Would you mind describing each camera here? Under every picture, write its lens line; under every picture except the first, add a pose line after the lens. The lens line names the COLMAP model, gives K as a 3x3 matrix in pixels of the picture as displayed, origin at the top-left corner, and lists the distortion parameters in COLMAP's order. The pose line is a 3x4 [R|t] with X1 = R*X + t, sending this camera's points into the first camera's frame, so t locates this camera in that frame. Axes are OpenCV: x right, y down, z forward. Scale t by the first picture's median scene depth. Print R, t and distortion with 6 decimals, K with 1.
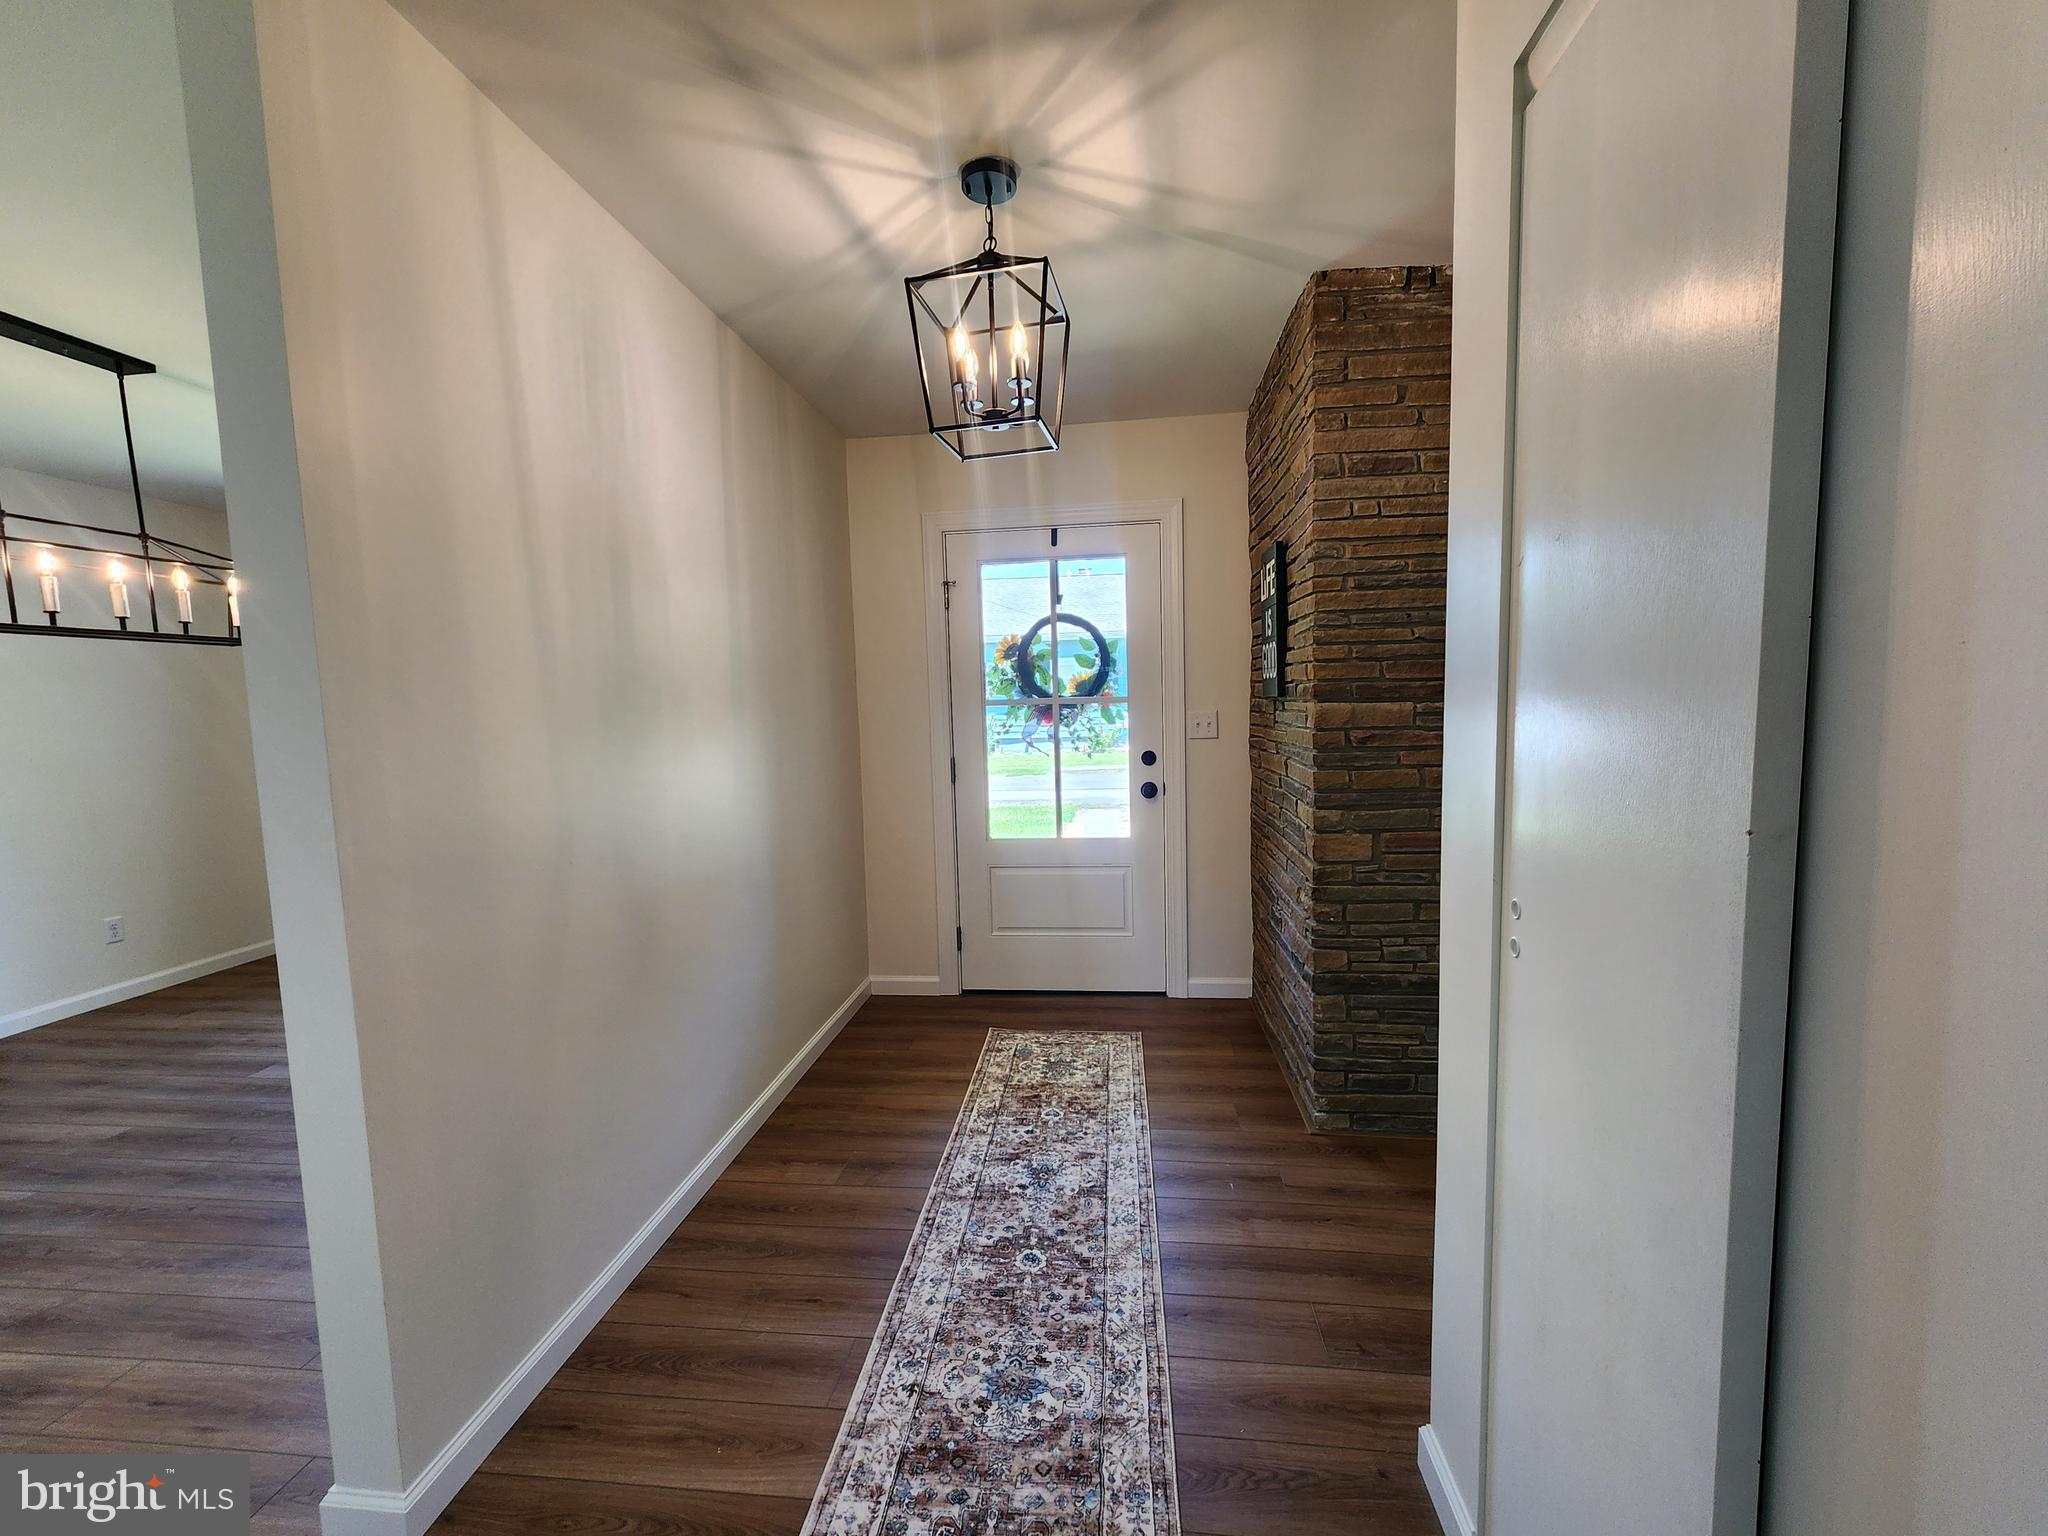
lens RADIAL K [[840.0, 0, 1023.6], [0, 840.0, 773.9], [0, 0, 1]] dist [-0.000164, -0.000212]
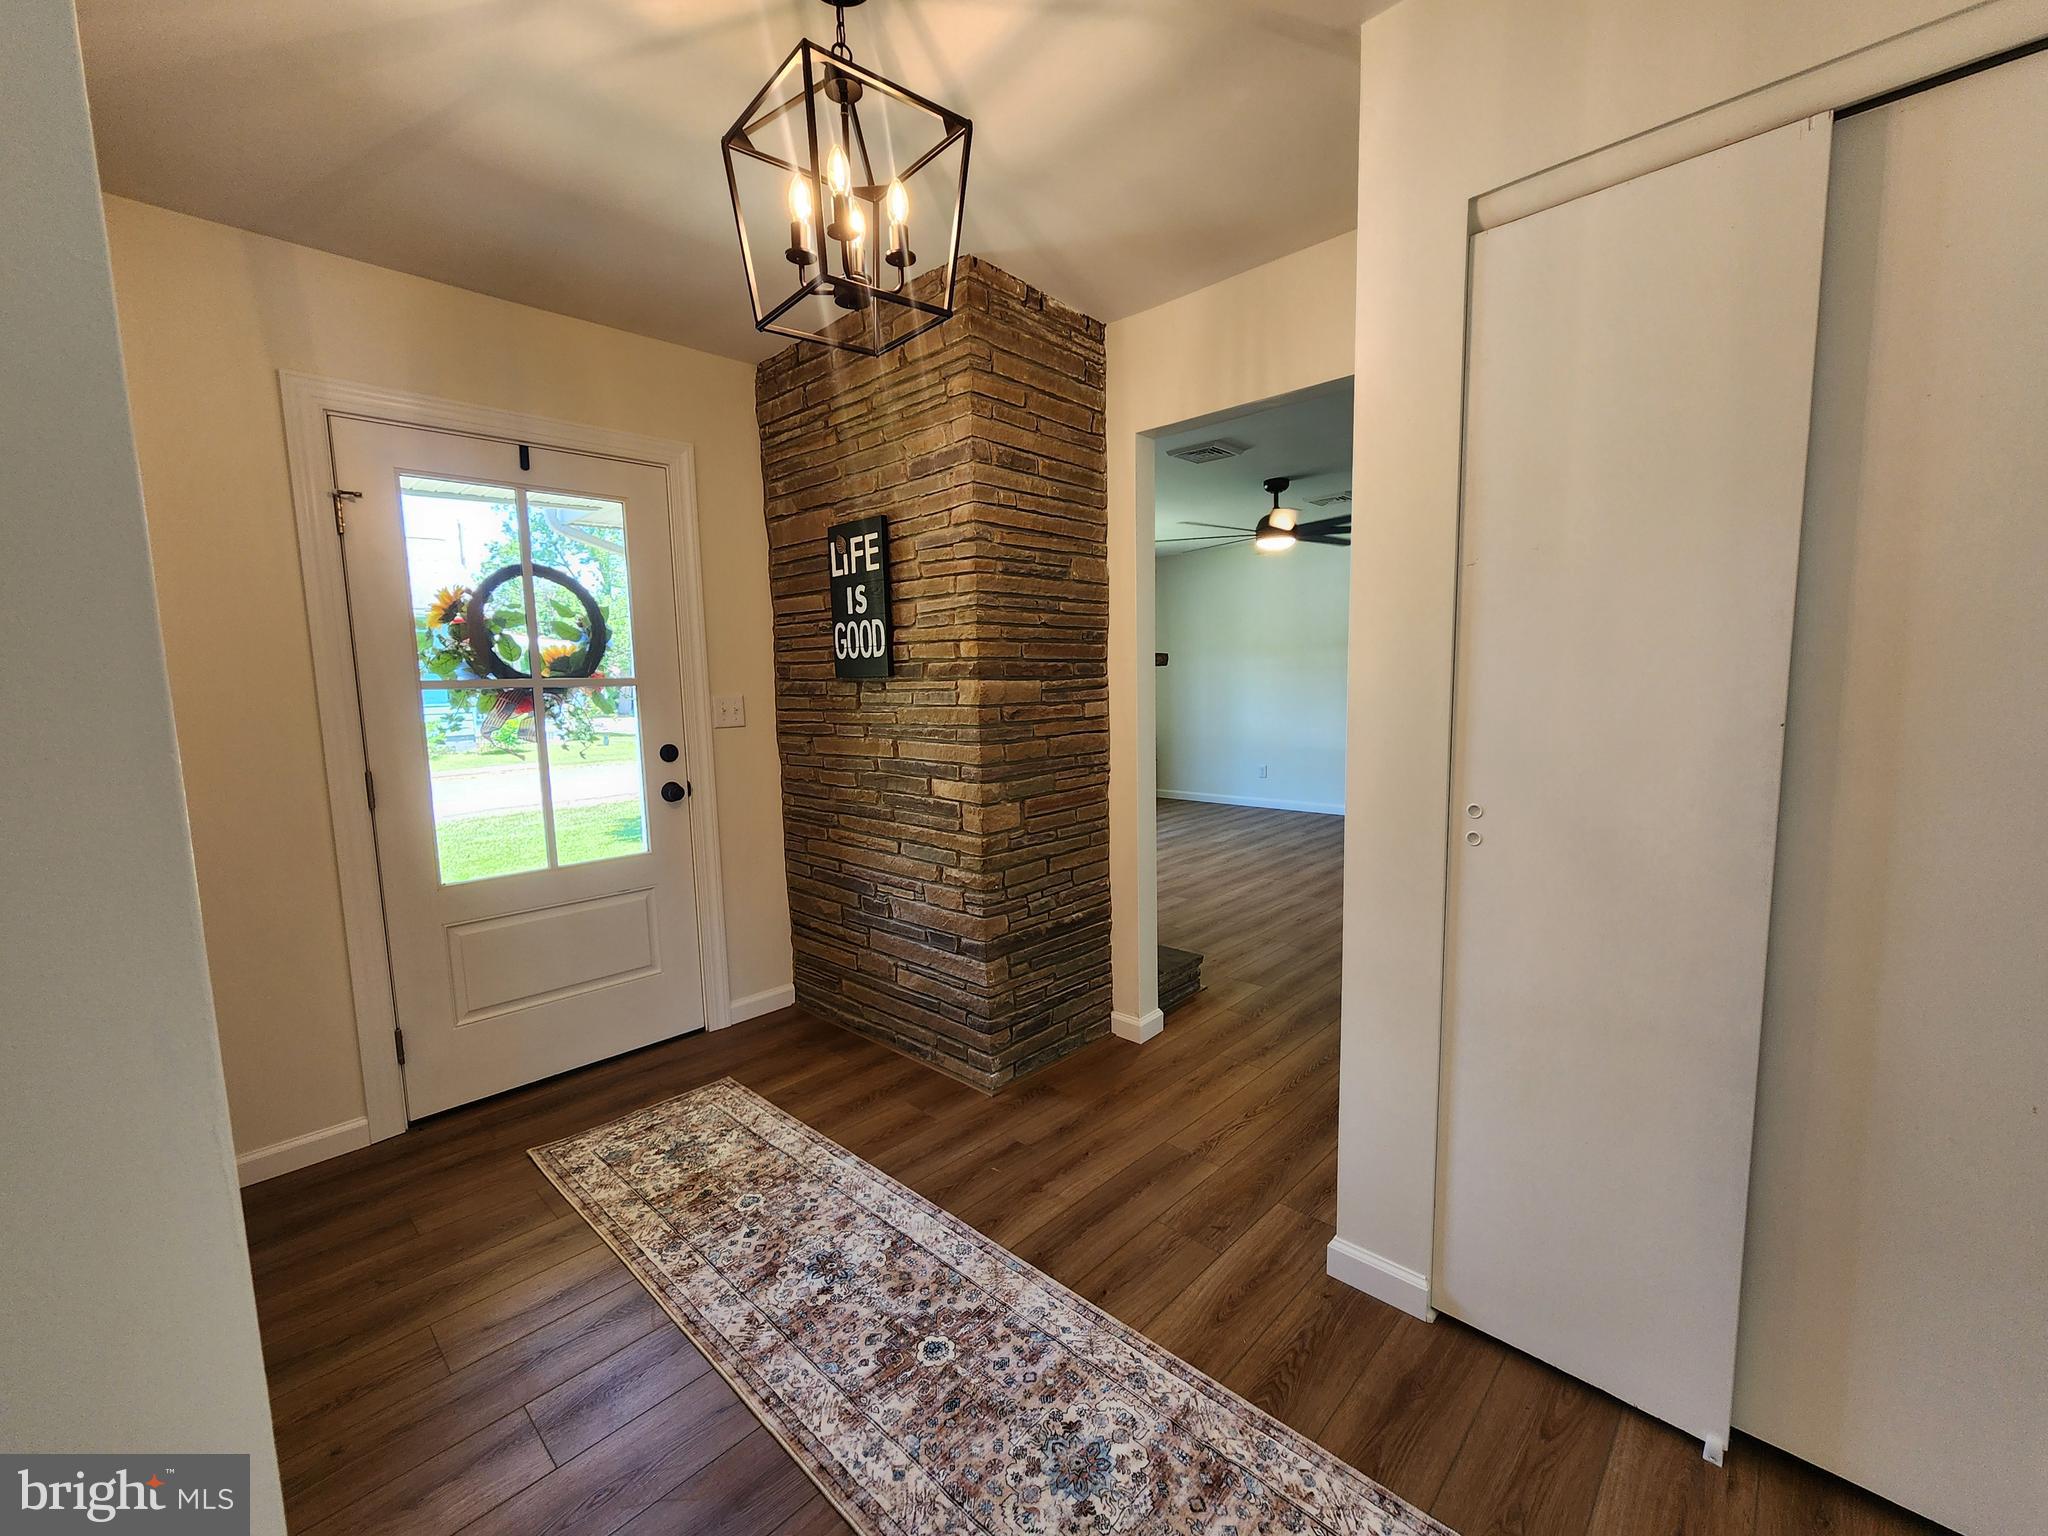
lens RADIAL K [[840.0, 0, 1023.6], [0, 840.0, 773.9], [0, 0, 1]] dist [-0.000164, -0.000212]
pose [[0.609058, -0.075792, 0.789496, -0.444977], [0.075723, 0.996433, 0.037241, -0.004544], [-0.789503, 0.037101, 0.612625, 0.334839]]
